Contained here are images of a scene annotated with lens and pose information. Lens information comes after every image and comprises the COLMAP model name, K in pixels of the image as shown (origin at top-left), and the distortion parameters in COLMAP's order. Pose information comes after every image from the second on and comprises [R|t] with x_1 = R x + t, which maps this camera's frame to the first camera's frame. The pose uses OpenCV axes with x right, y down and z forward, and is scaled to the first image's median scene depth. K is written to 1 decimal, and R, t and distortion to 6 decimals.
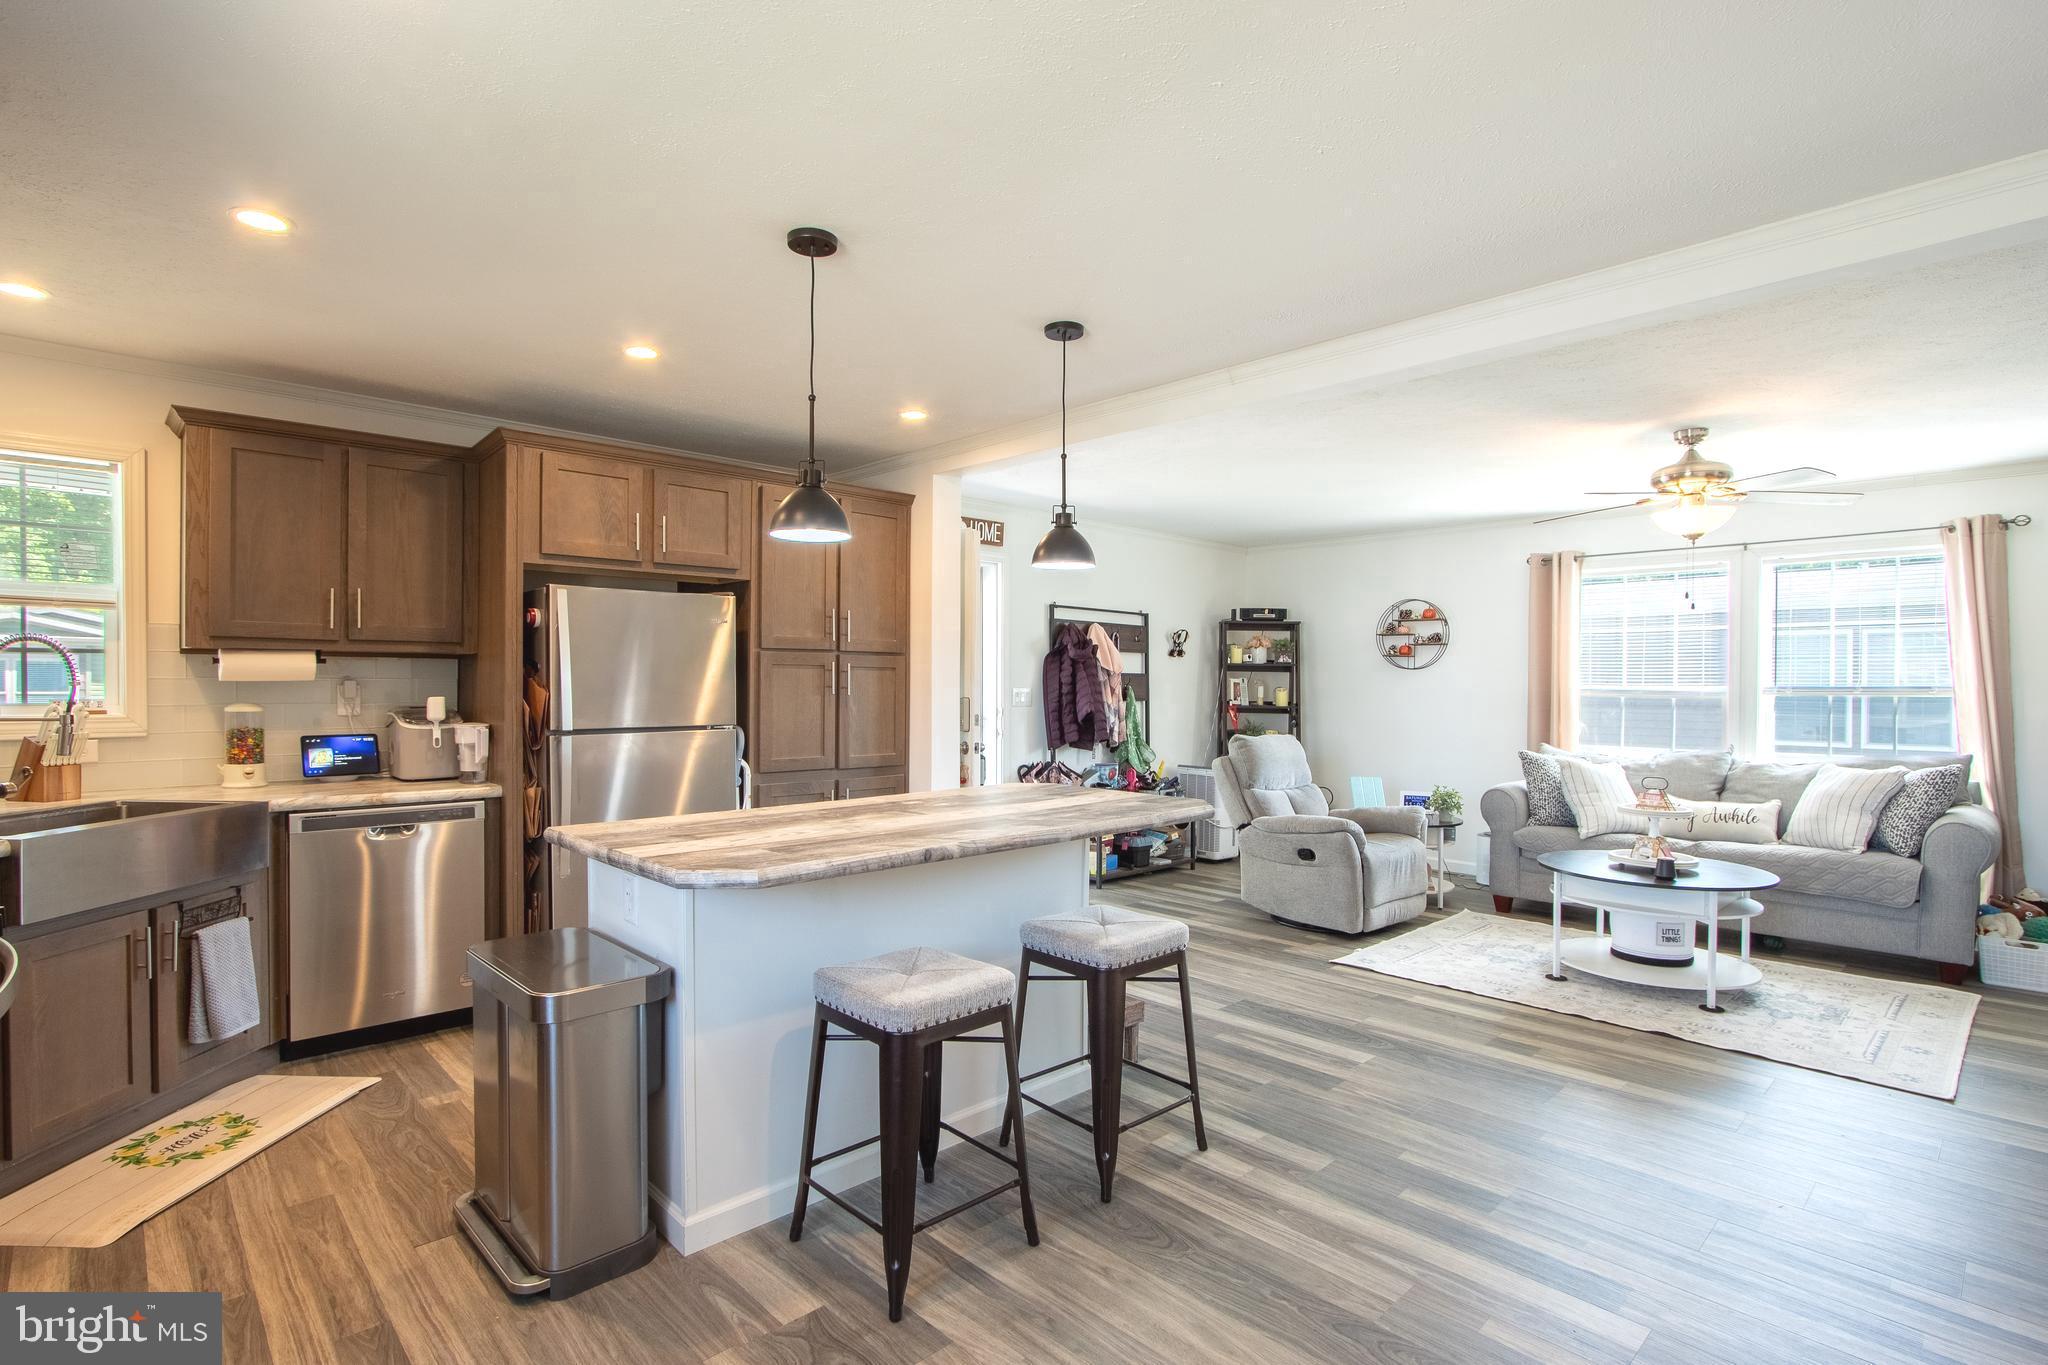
lens RADIAL K [[991.2, 0, 1005.7], [0, 991.2, 696.4], [0, 0, 1]] dist [-0.016353, 0.000391]
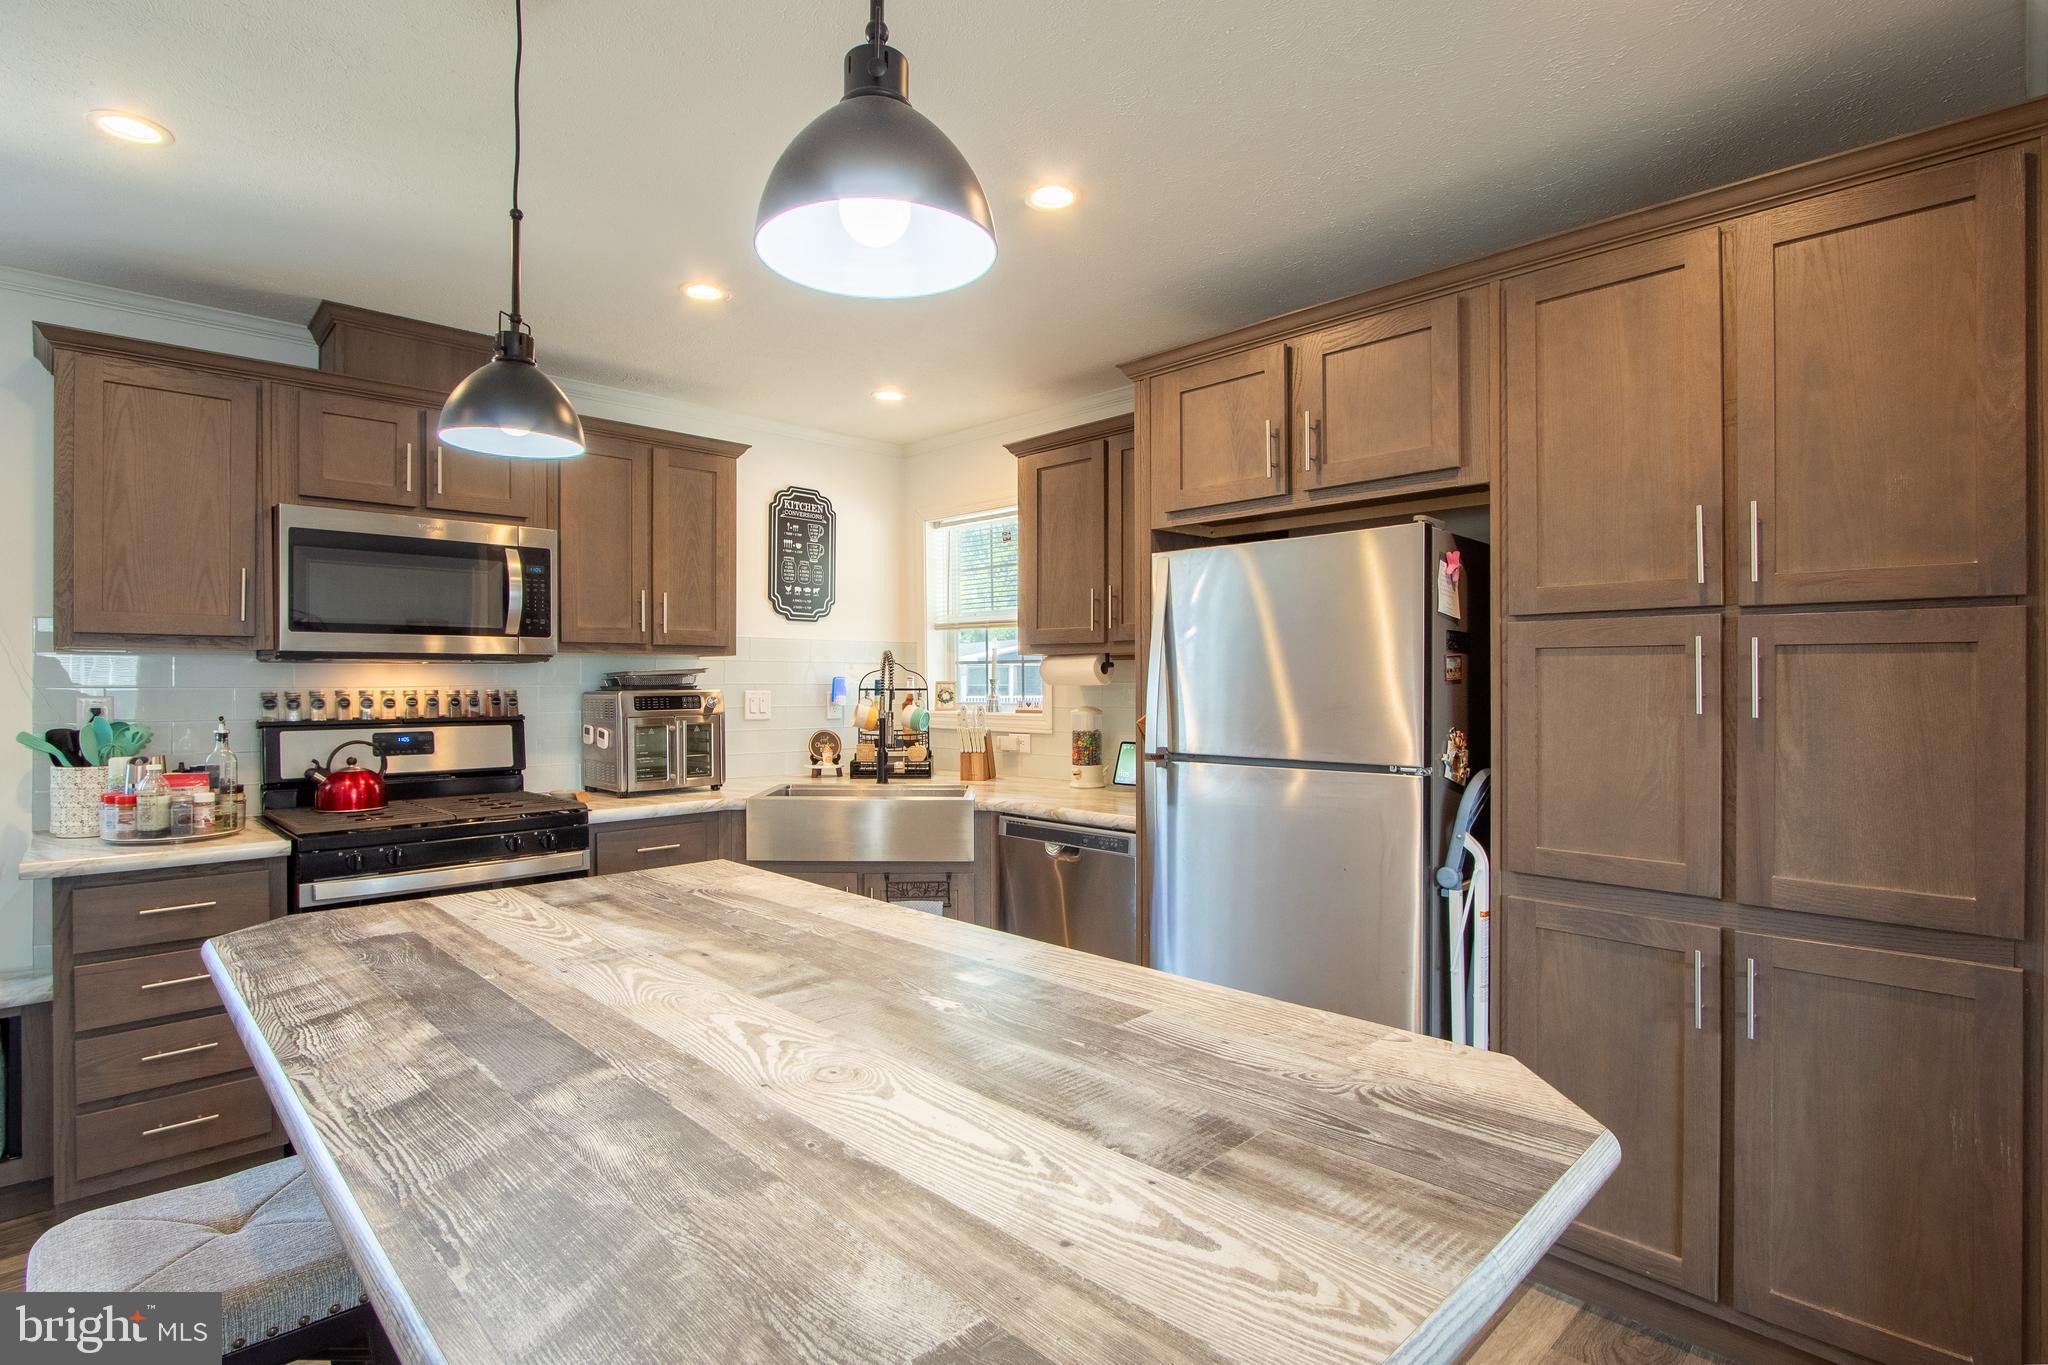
lens RADIAL K [[996.5, 0, 1003.4], [0, 996.5, 678.3], [0, 0, 1]] dist [-0.014288, 0.000030]
pose [[0.013237, -0.010309, -0.999859, 0.269823], [-0.014272, 0.999843, -0.010498, -0.010873], [0.999811, 0.014409, 0.013087, 0.848828]]
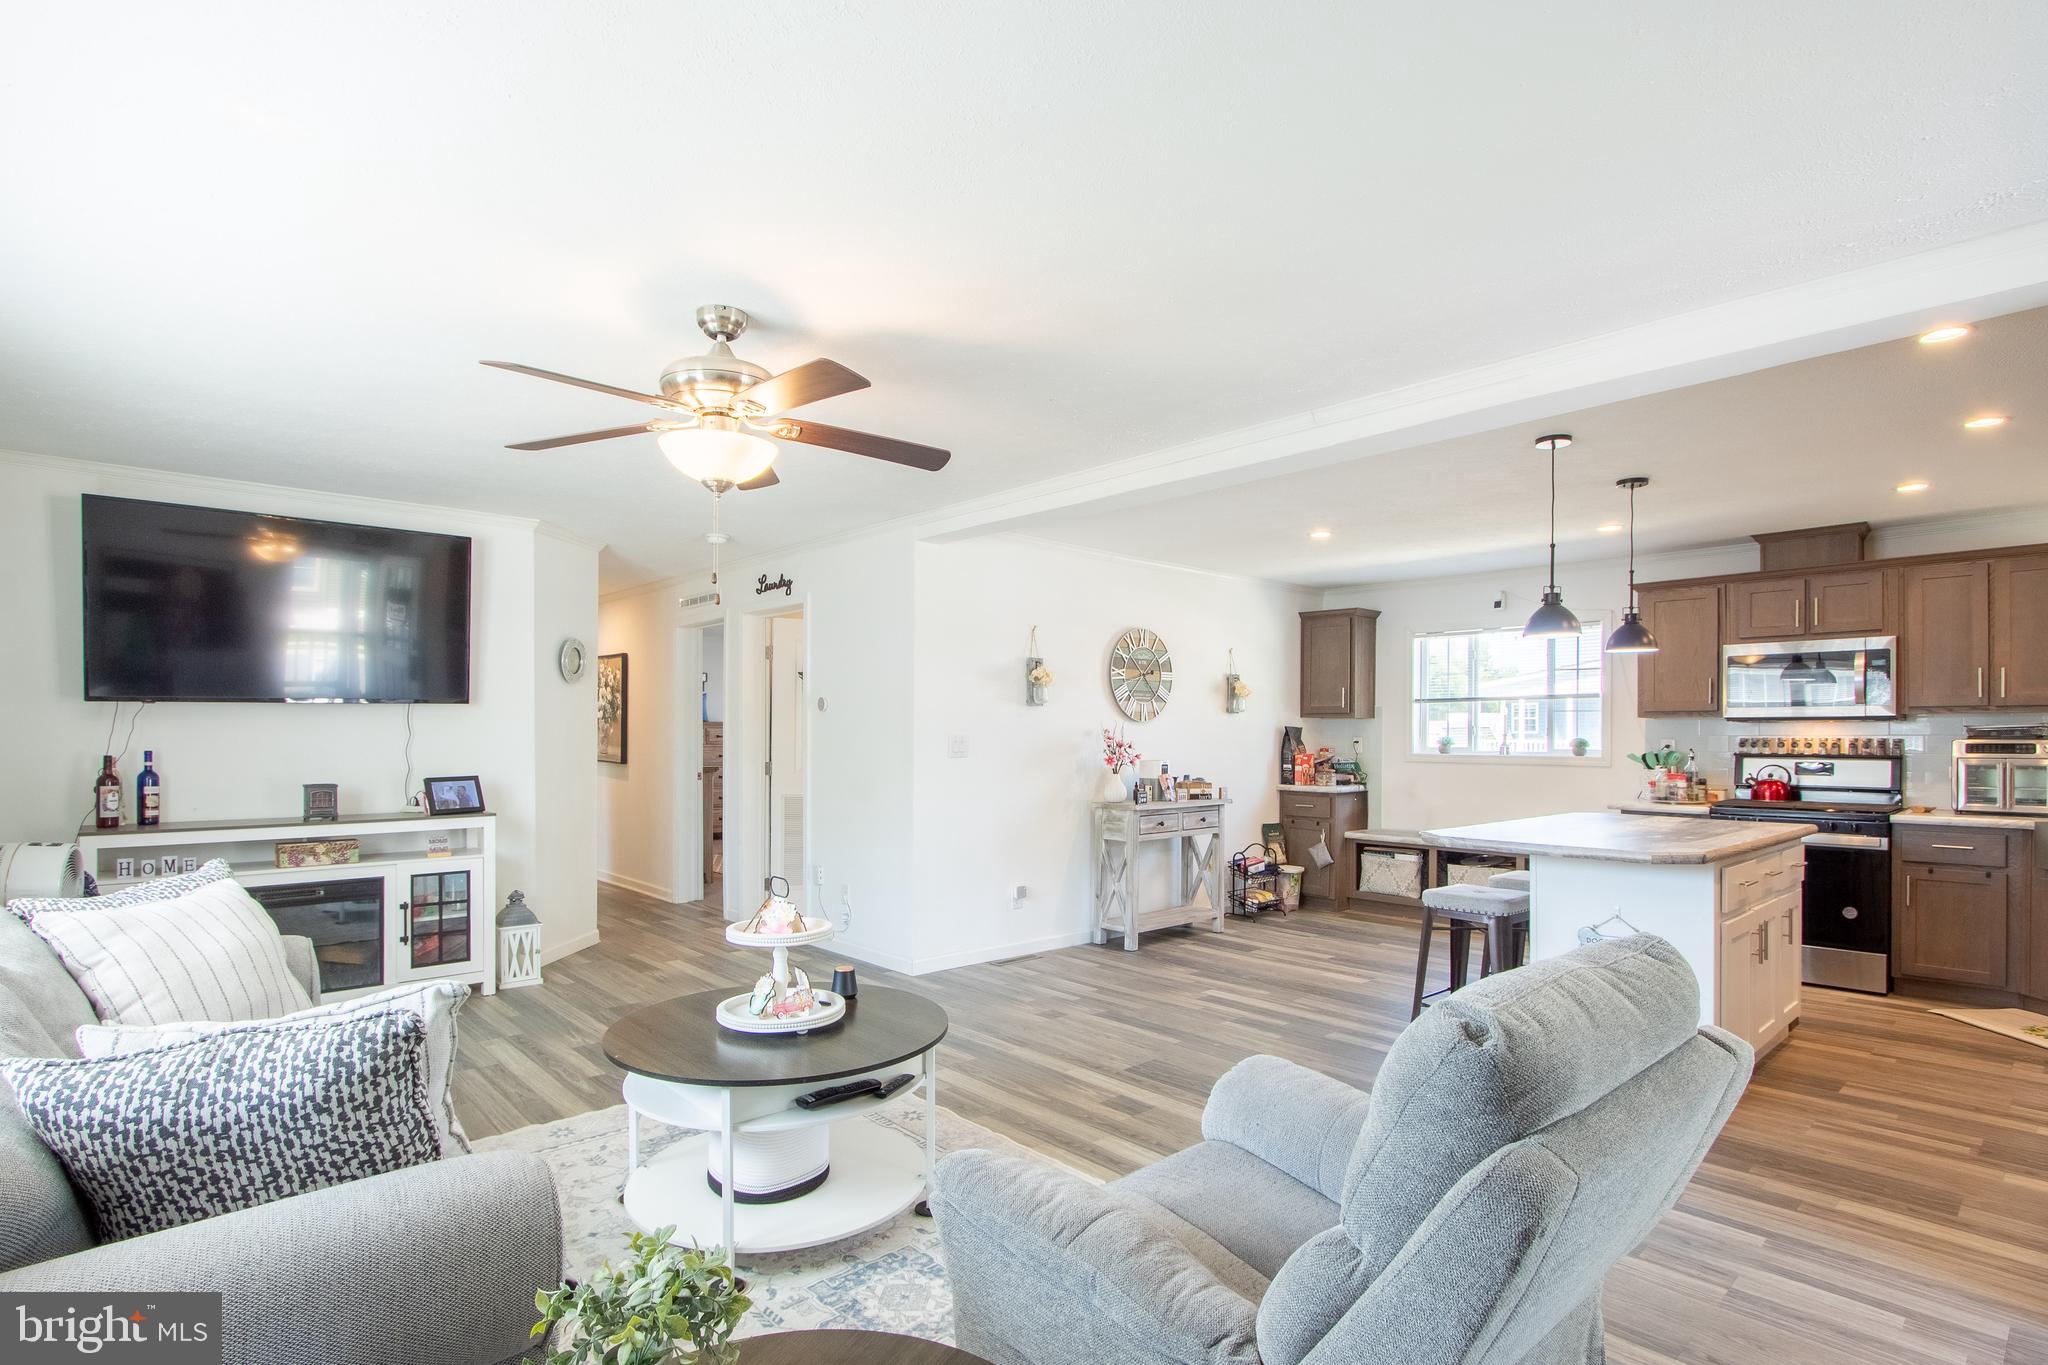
lens RADIAL K [[1003.8, 0, 1021.5], [0, 1003.8, 734.9], [0, 0, 1]] dist [-0.013083, 0.000828]
pose [[-0.999869, -0.007646, 0.014292, 0.565263], [-0.007423, 0.999851, 0.015597, -0.020622], [-0.014410, 0.015489, -0.999776, 1.833834]]
